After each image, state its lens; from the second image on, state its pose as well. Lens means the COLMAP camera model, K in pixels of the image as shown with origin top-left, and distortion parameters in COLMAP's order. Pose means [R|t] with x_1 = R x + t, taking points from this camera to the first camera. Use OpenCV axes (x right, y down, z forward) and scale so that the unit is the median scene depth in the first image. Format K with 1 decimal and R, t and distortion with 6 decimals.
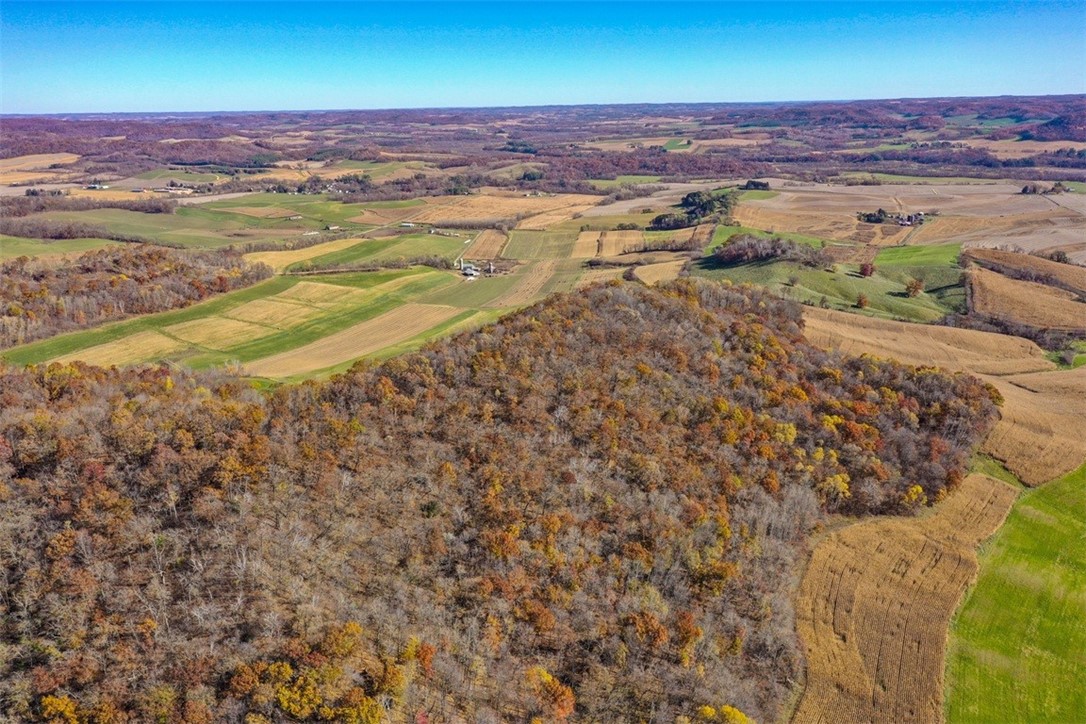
lens RADIAL K [[854.1, 0, 537.4], [0, 854.1, 361.5], [0, 0, 1]] dist [0.010103, 0.006033]
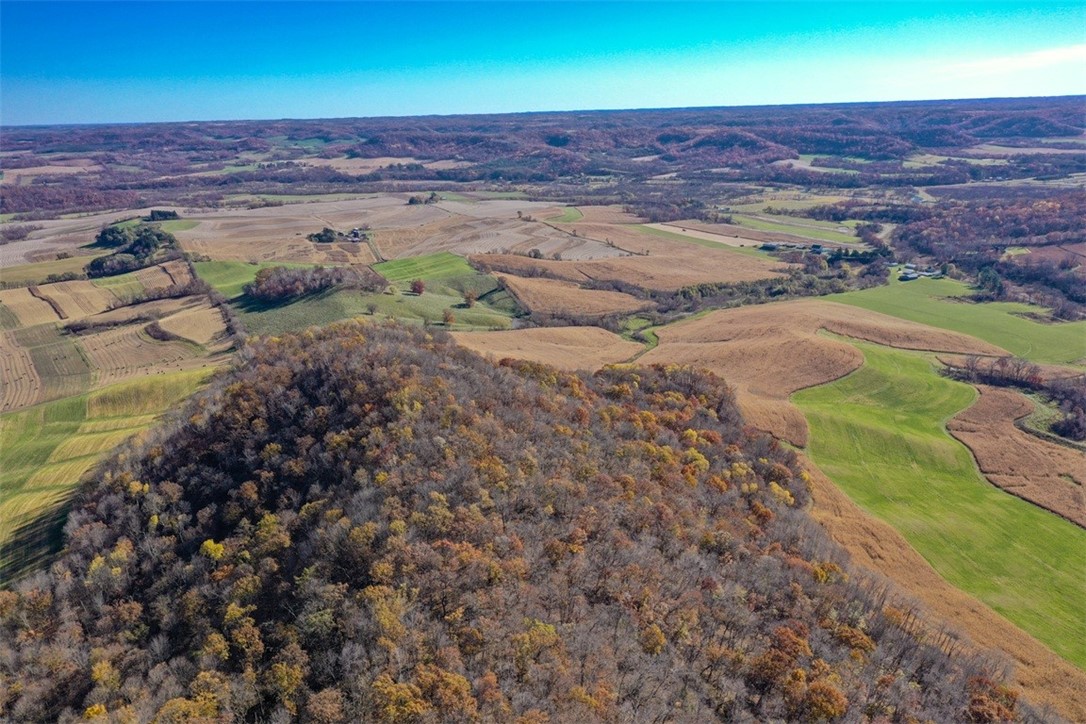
lens RADIAL K [[854.1, 0, 542.1], [0, 854.1, 363.2], [0, 0, 1]] dist [0.010103, 0.006033]
pose [[0.713189, -0.196060, 0.672995, -0.088293], [0.211626, 0.975512, 0.059926, -0.022410], [-0.668263, 0.099685, 0.737216, 0.081207]]
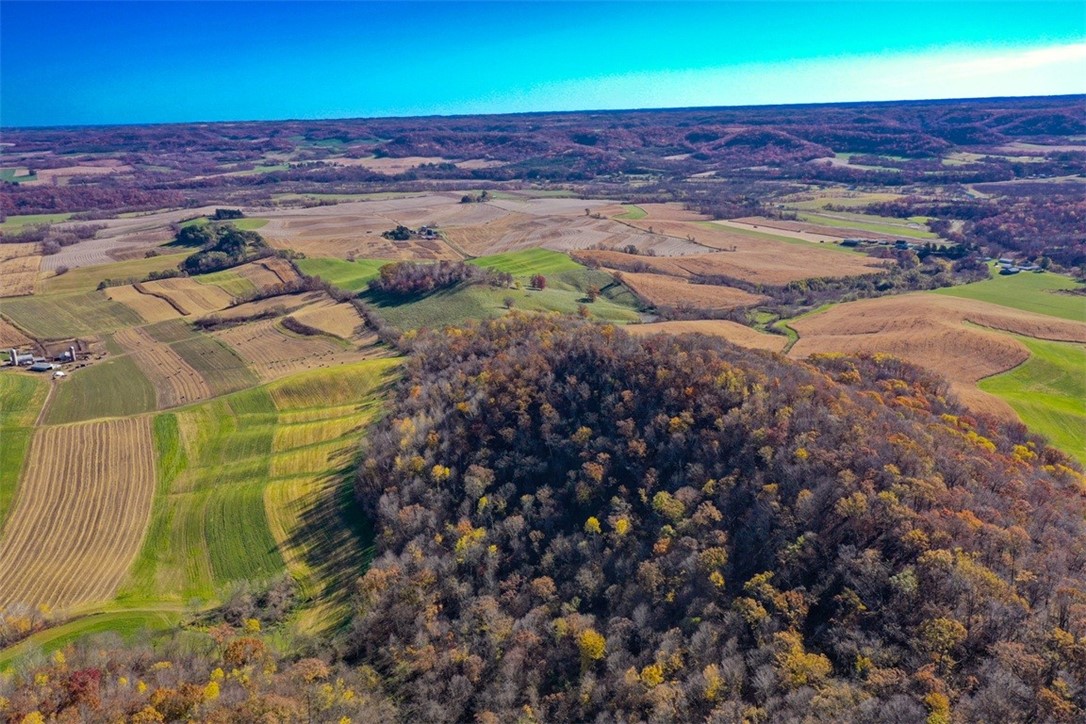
lens RADIAL K [[854.1, 0, 544.3], [0, 854.1, 359.7], [0, 0, 1]] dist [0.010103, 0.006033]
pose [[0.709606, -0.195835, 0.676837, -0.137021], [0.214876, 0.974987, 0.056823, -0.033219], [-0.671035, 0.105114, 0.733937, 0.121292]]
